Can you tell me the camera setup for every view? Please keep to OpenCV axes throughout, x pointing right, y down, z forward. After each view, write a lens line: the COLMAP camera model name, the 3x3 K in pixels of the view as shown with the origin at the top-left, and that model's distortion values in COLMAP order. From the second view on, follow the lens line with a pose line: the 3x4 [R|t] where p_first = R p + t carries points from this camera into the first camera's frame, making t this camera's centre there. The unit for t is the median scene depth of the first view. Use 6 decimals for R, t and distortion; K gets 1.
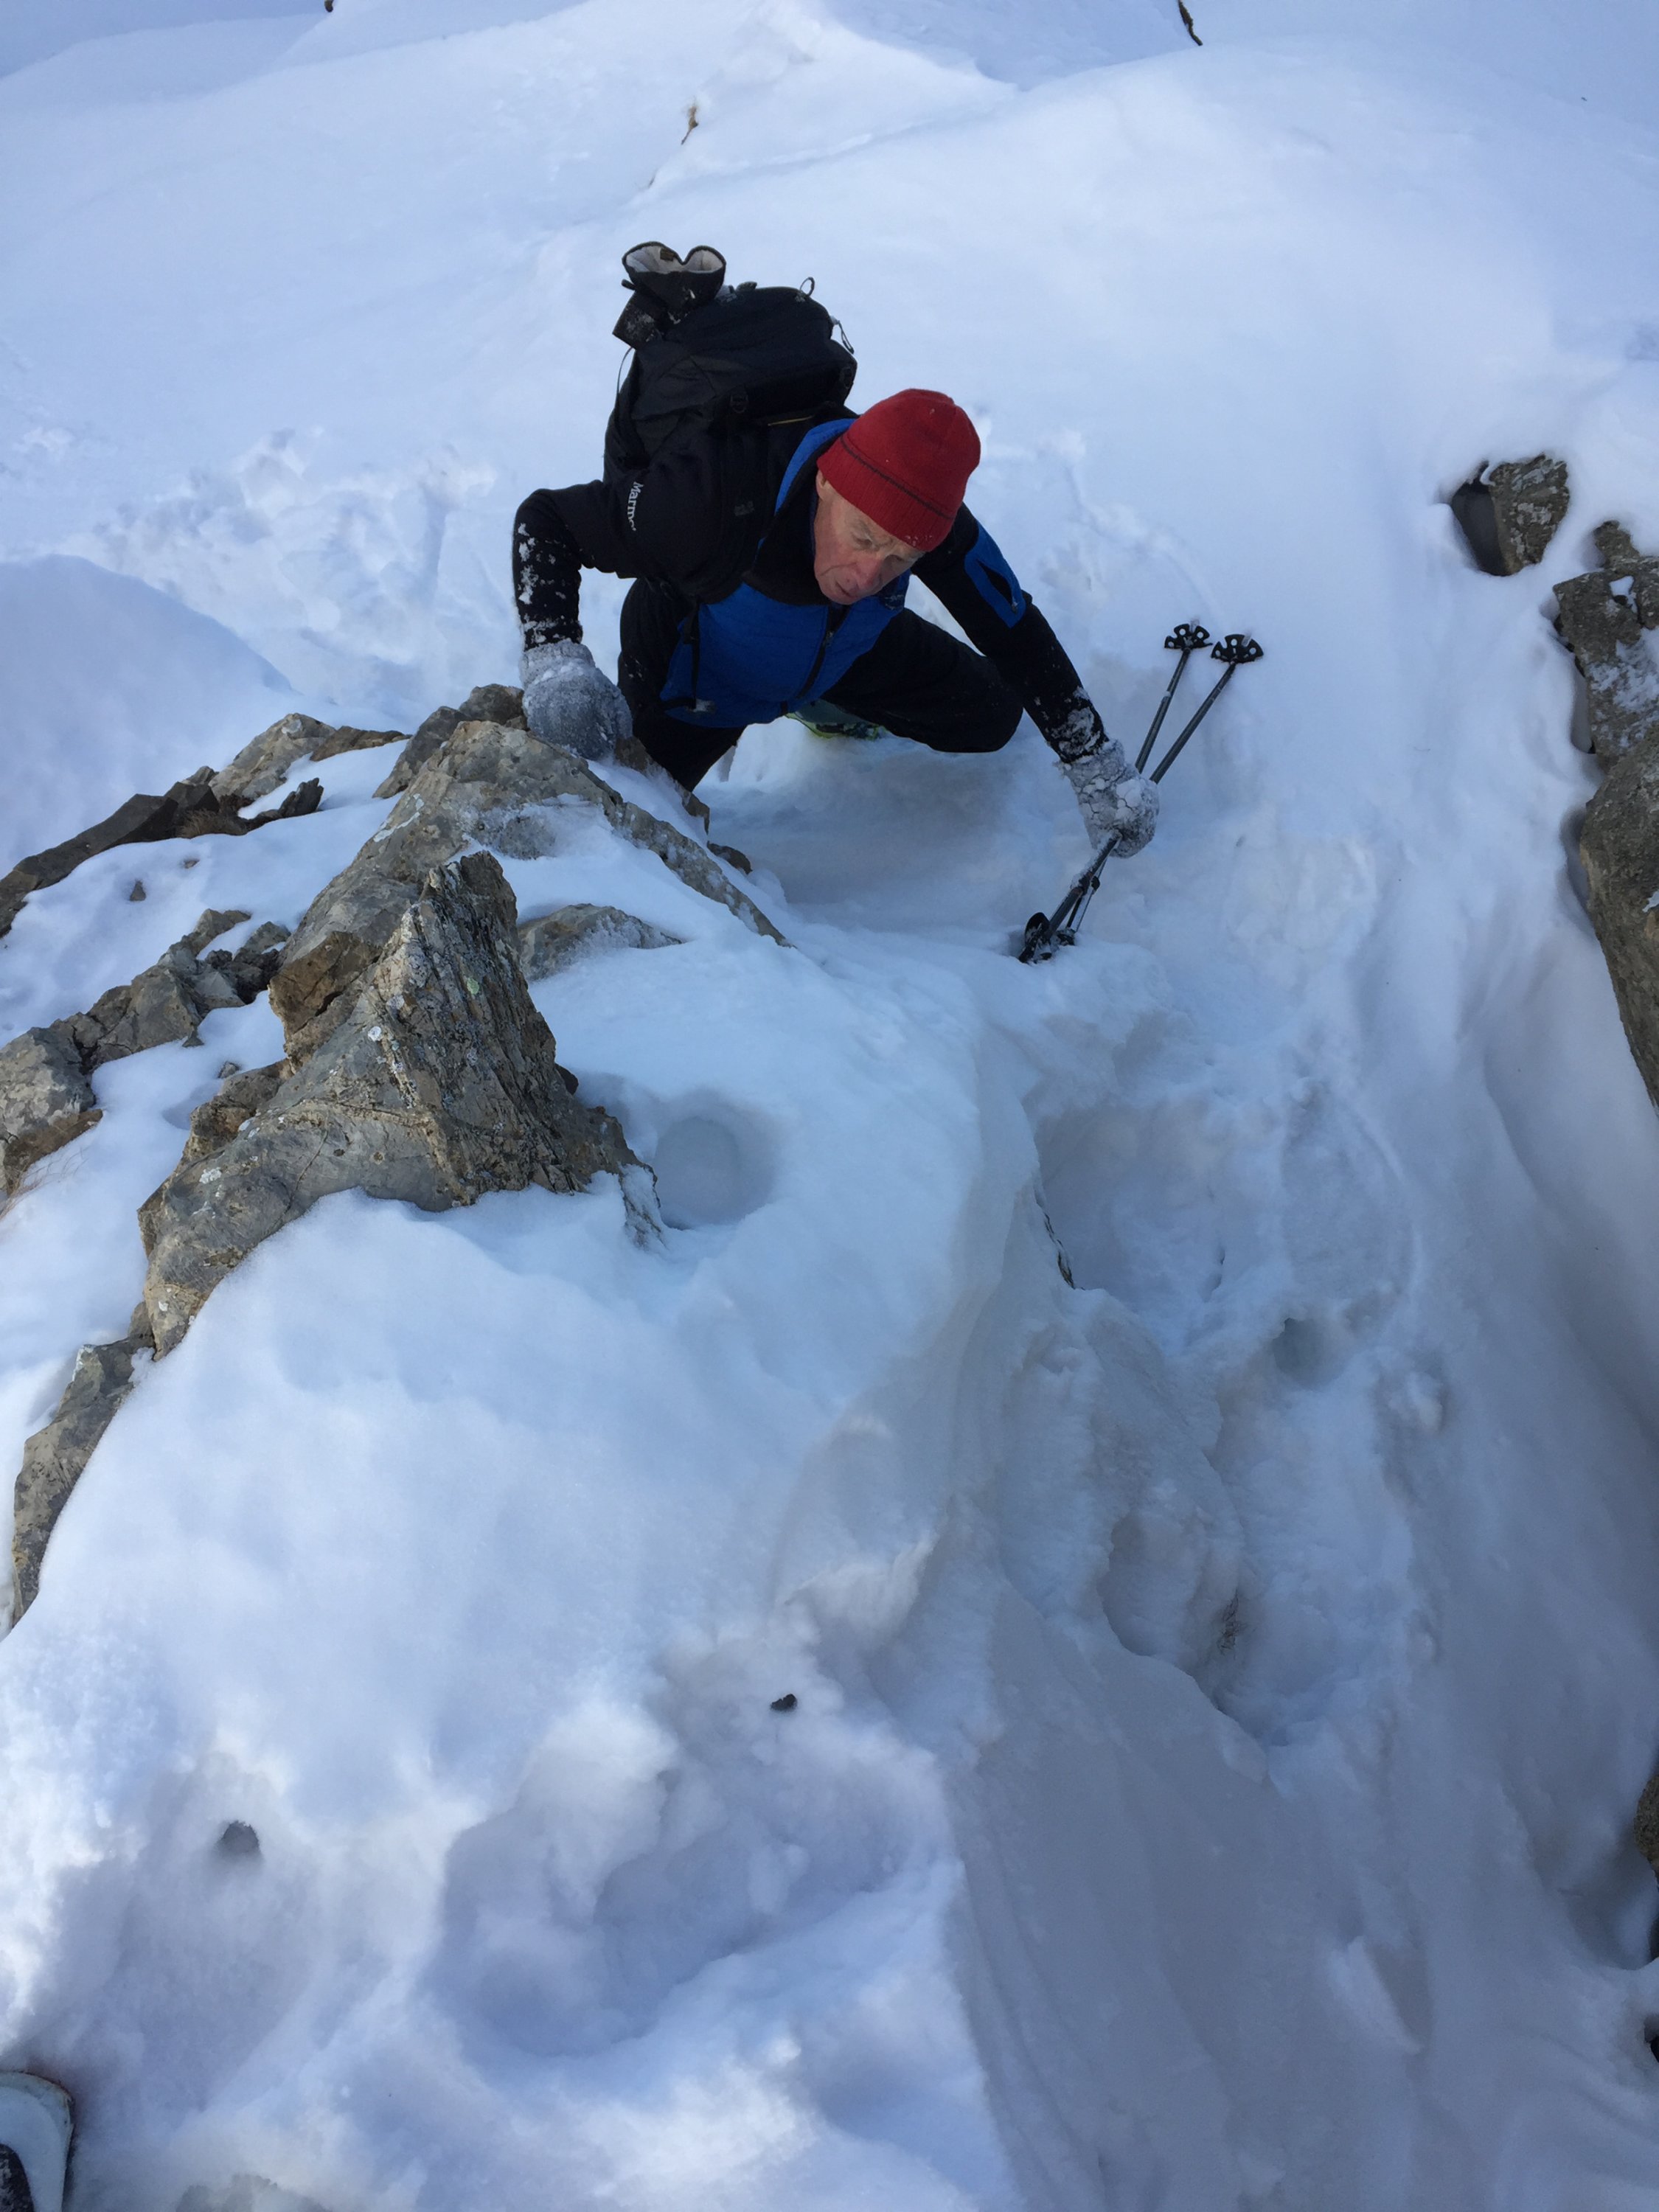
lens RADIAL K [[1895.8, 0, 829.5], [0, 1895.8, 1106.0], [0, 0, 1]] dist [0.050439, -0.004343]
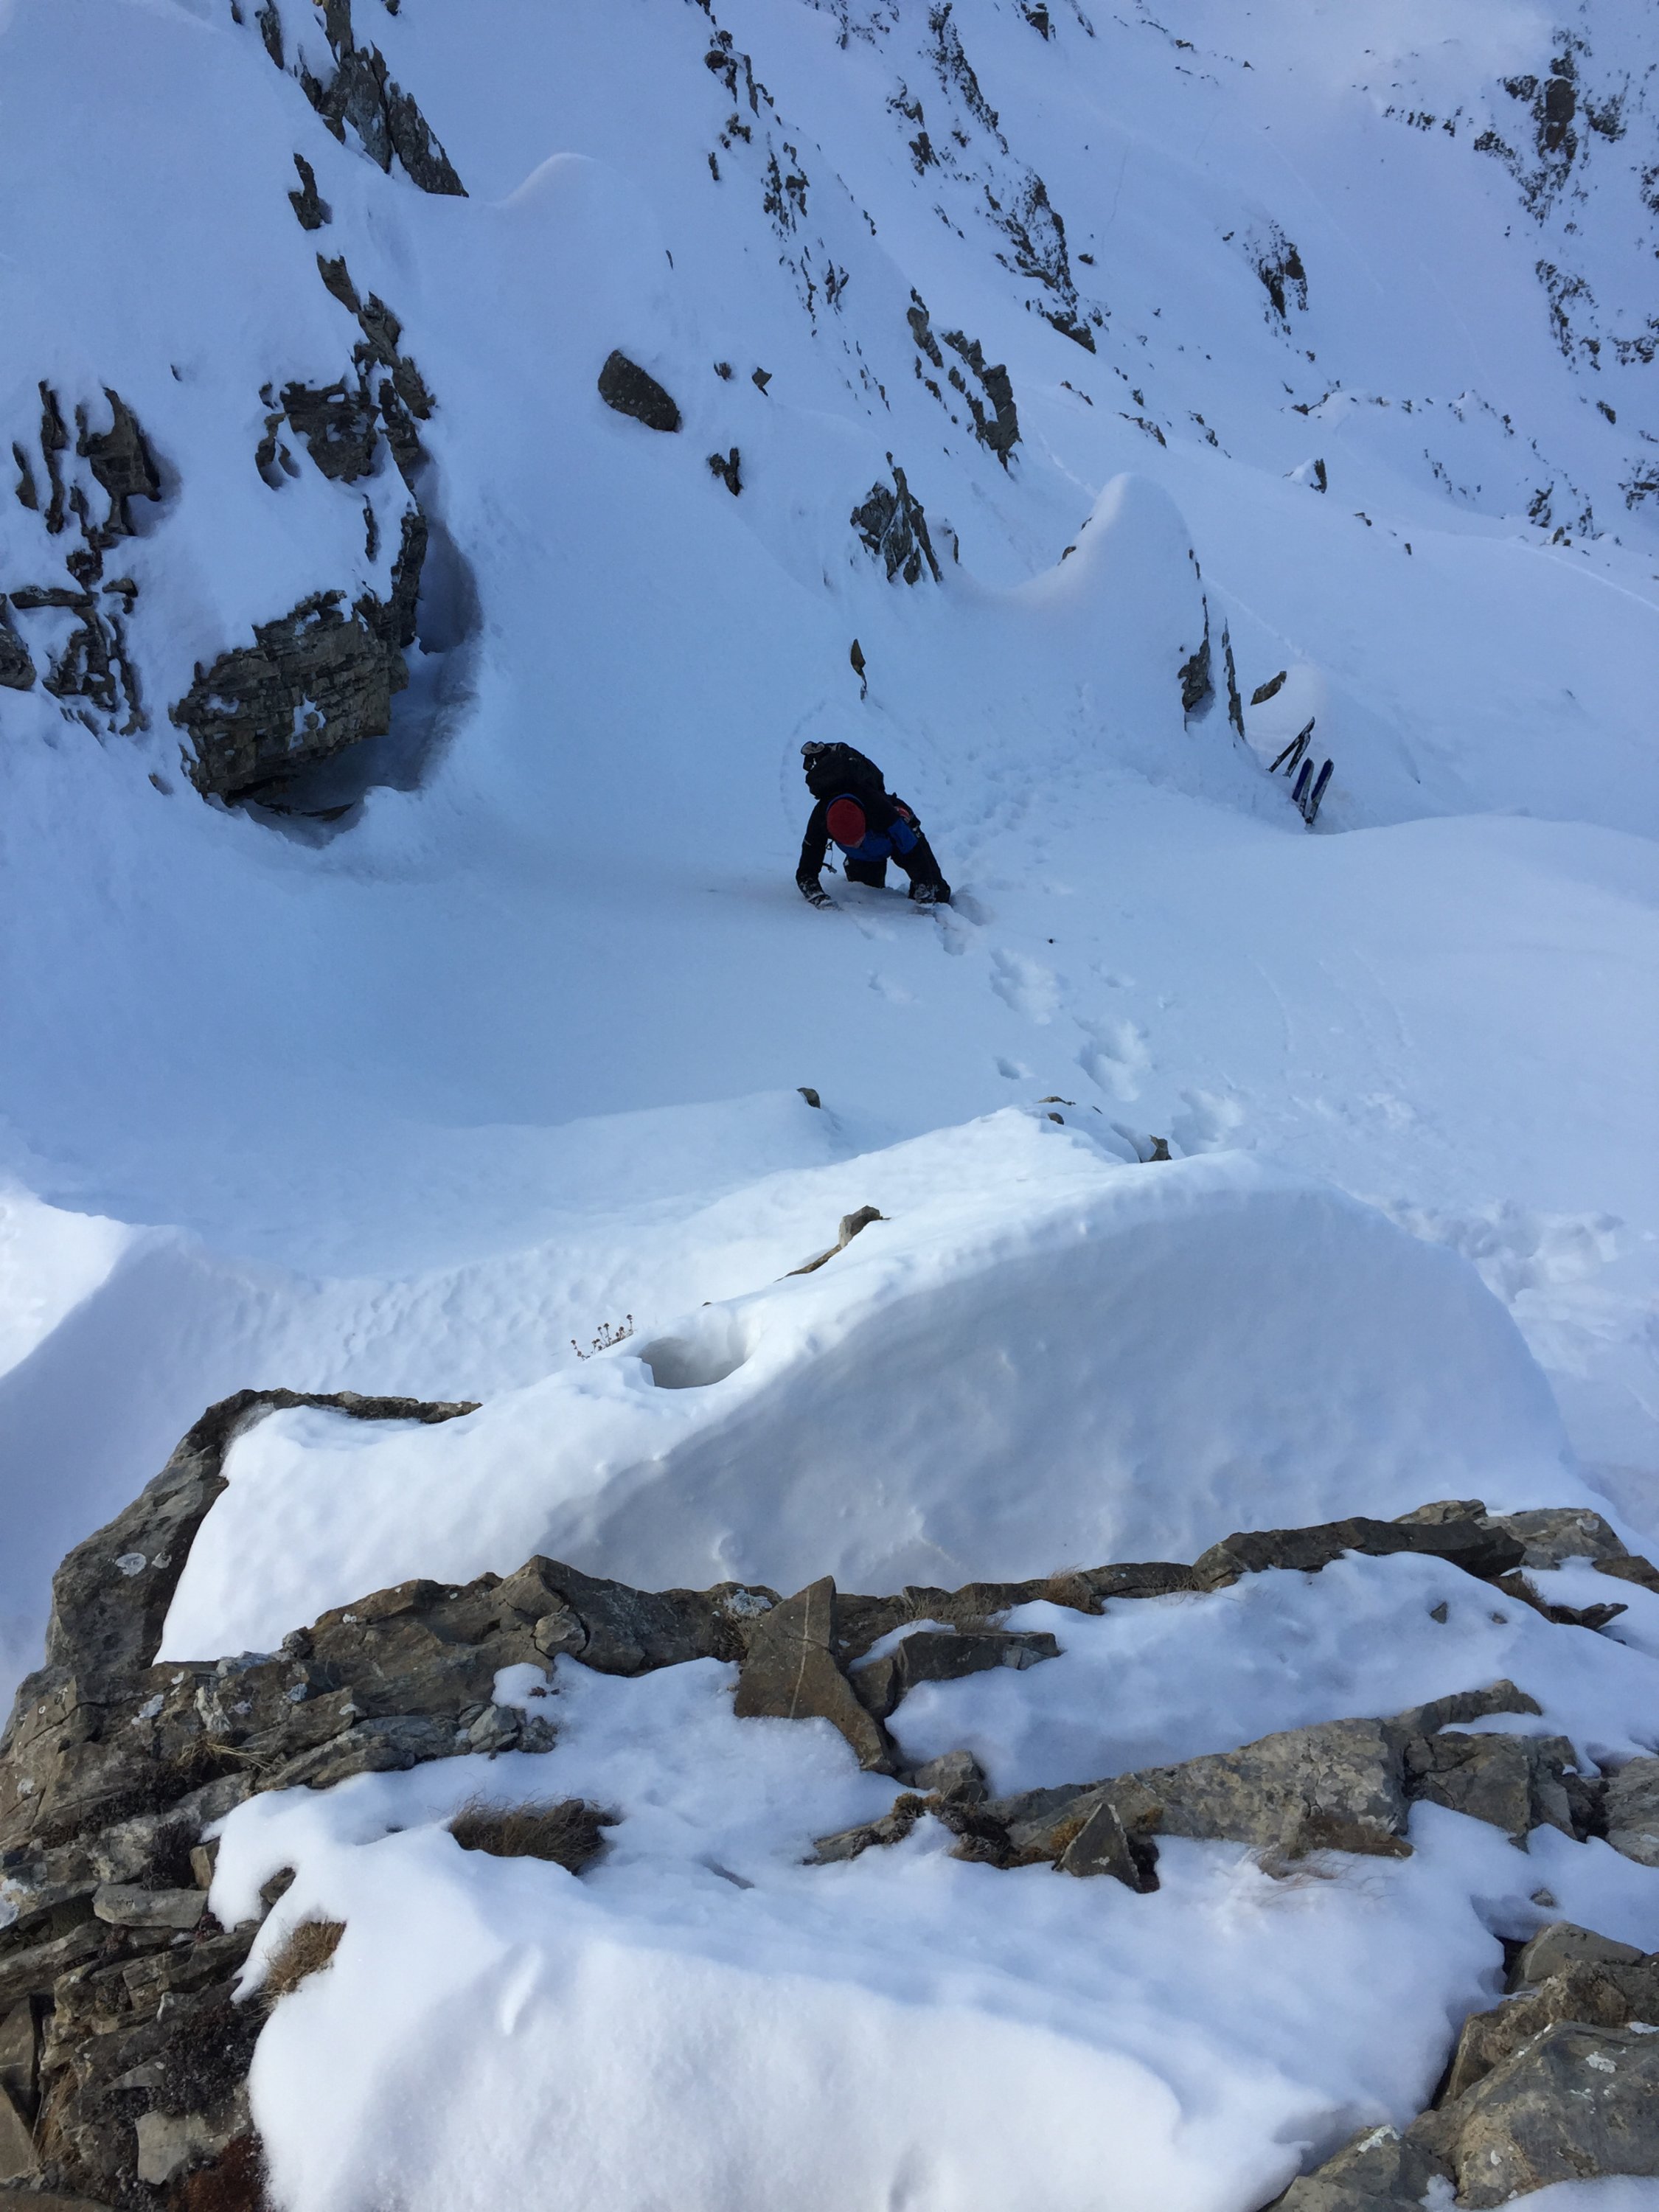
lens RADIAL K [[1910.3, 0, 829.5], [0, 1910.3, 1106.0], [0, 0, 1]] dist [0.094140, -0.113211]
pose [[0.708145, 0.481043, -0.516845, -0.251068], [-0.626796, 0.765283, -0.146521, 0.041734], [0.325050, 0.427714, 0.843447, -0.077723]]
